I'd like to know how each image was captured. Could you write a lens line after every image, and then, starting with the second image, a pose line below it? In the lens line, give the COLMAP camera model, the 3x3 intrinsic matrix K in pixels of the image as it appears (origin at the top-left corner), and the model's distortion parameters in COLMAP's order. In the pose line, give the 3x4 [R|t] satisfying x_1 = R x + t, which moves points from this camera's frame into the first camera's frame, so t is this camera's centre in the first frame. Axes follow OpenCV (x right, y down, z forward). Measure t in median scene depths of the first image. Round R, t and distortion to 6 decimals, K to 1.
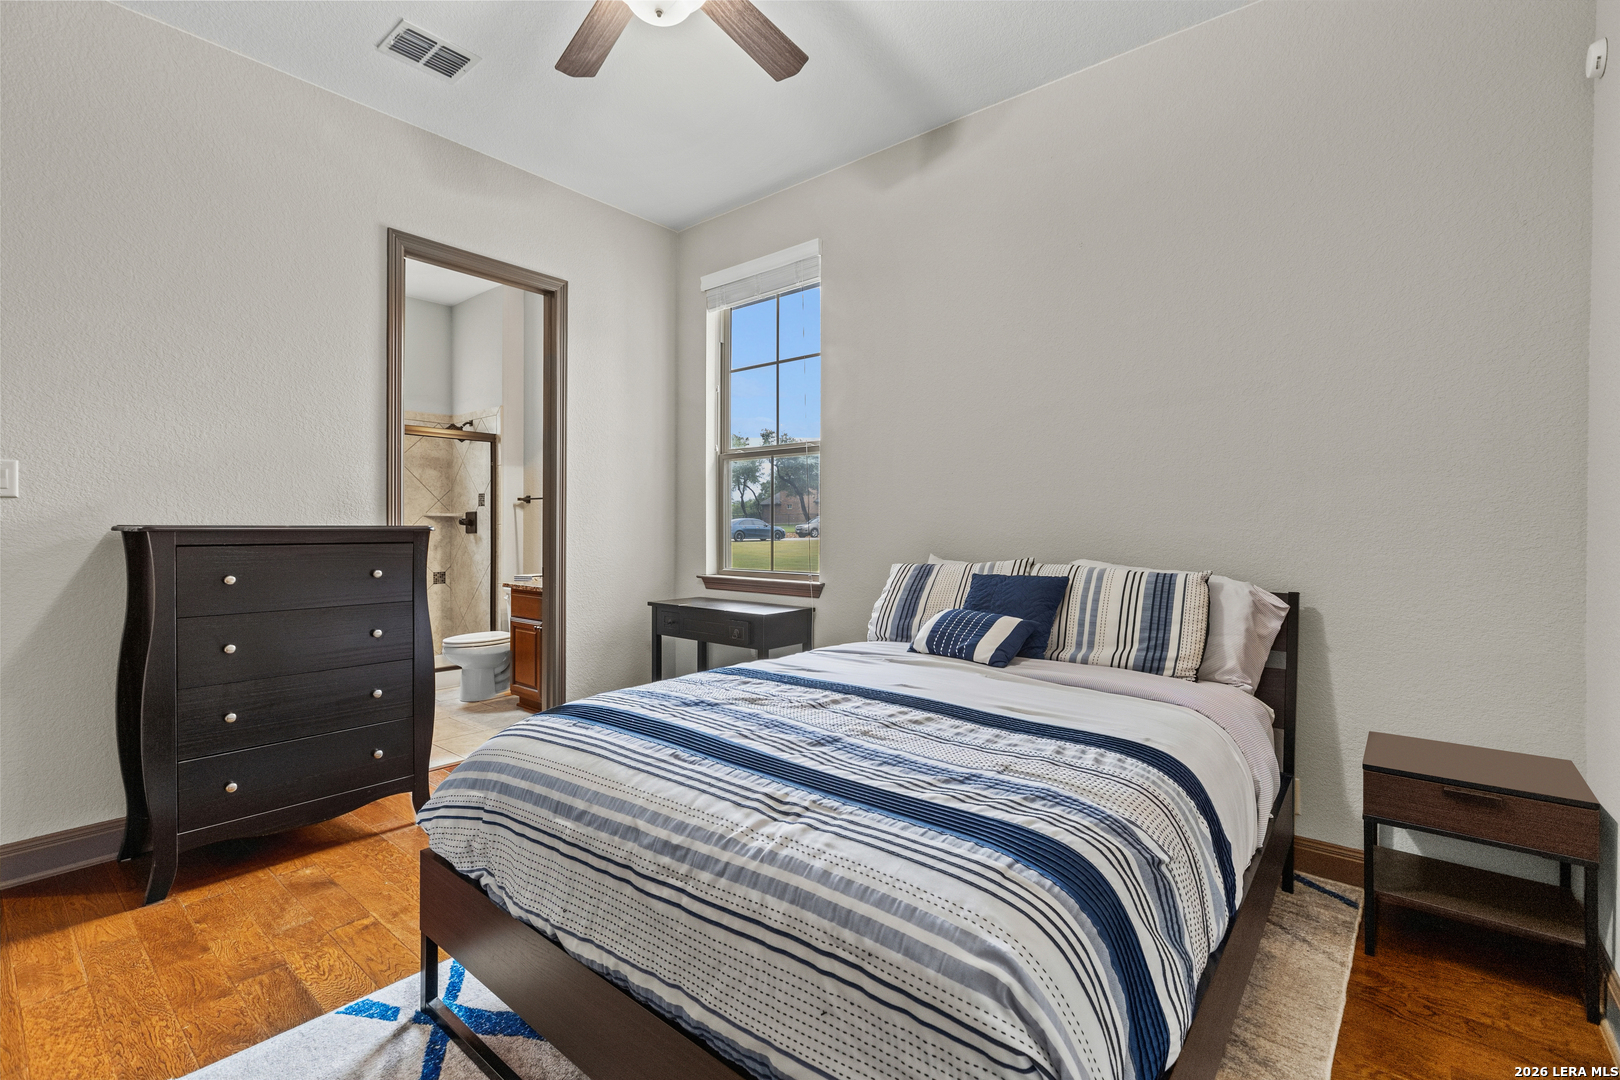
lens RADIAL K [[719.9, 0, 811.1], [0, 719.9, 536.3], [0, 0, 1]] dist [0.003673, 0.000601]
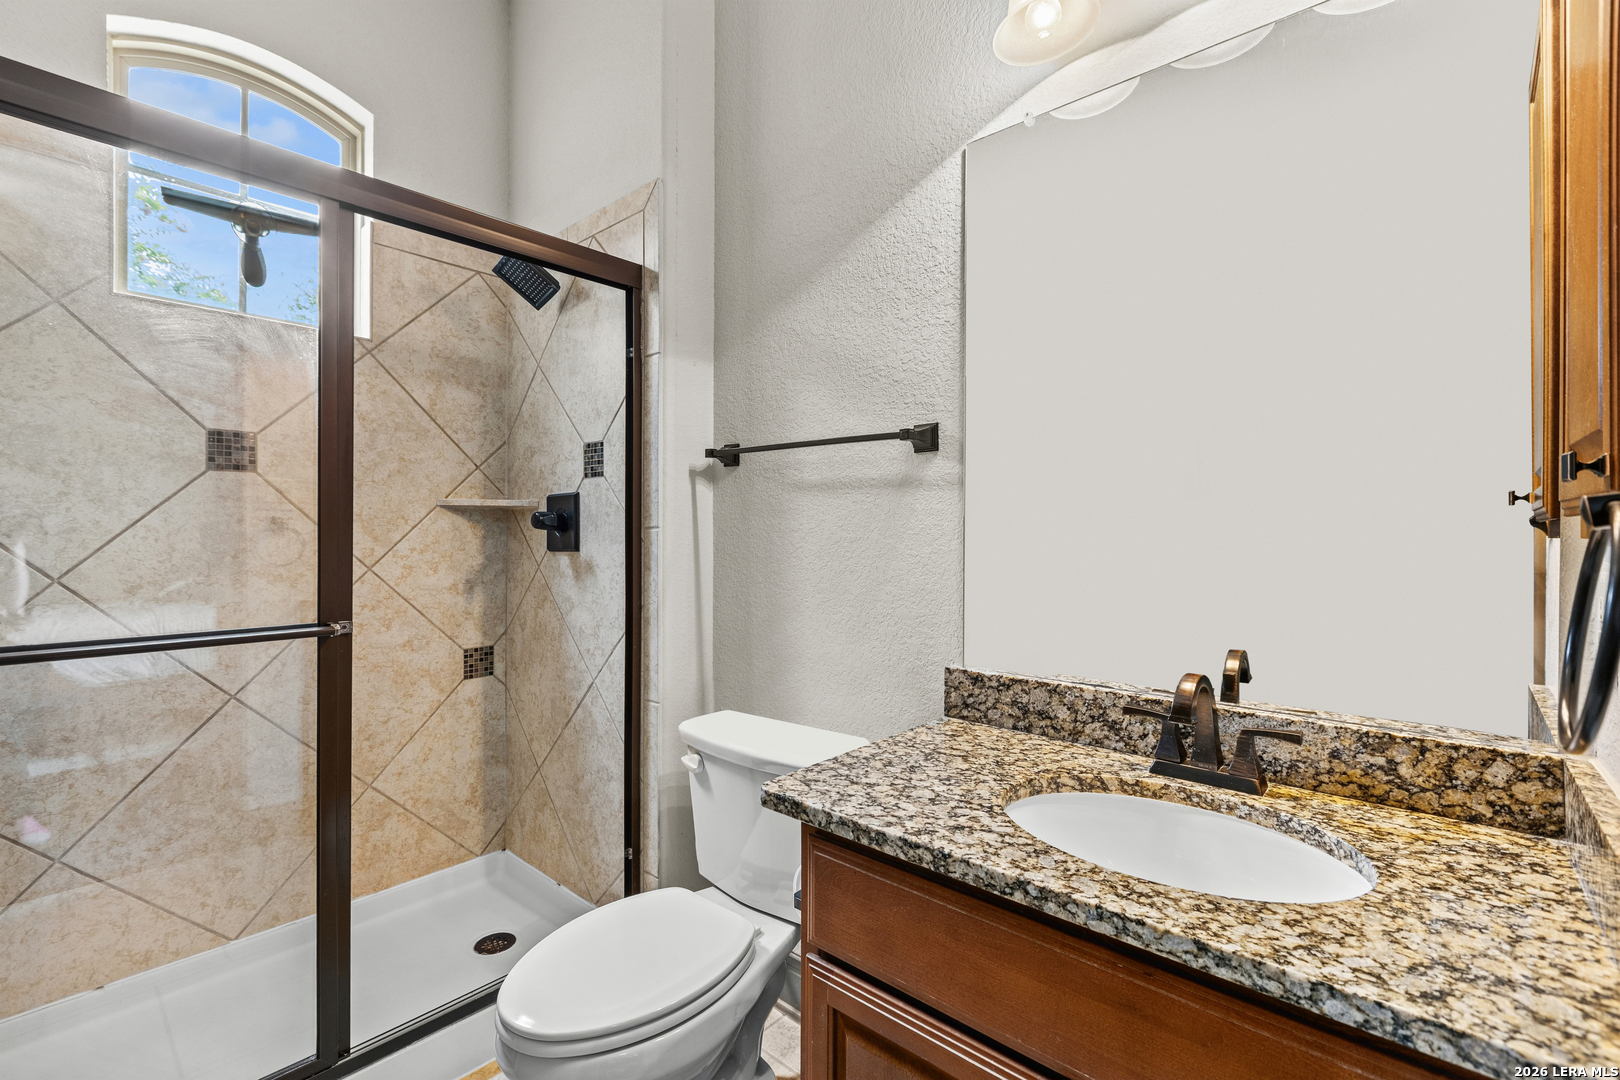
lens RADIAL K [[719.9, 0, 803.4], [0, 719.9, 542.7], [0, 0, 1]] dist [0.003673, 0.000601]
pose [[0.999222, 0.000799, -0.039433, -0.329427], [-0.000876, 0.999998, -0.001947, -0.008061], [0.039431, 0.001980, 0.999220, 0.625348]]
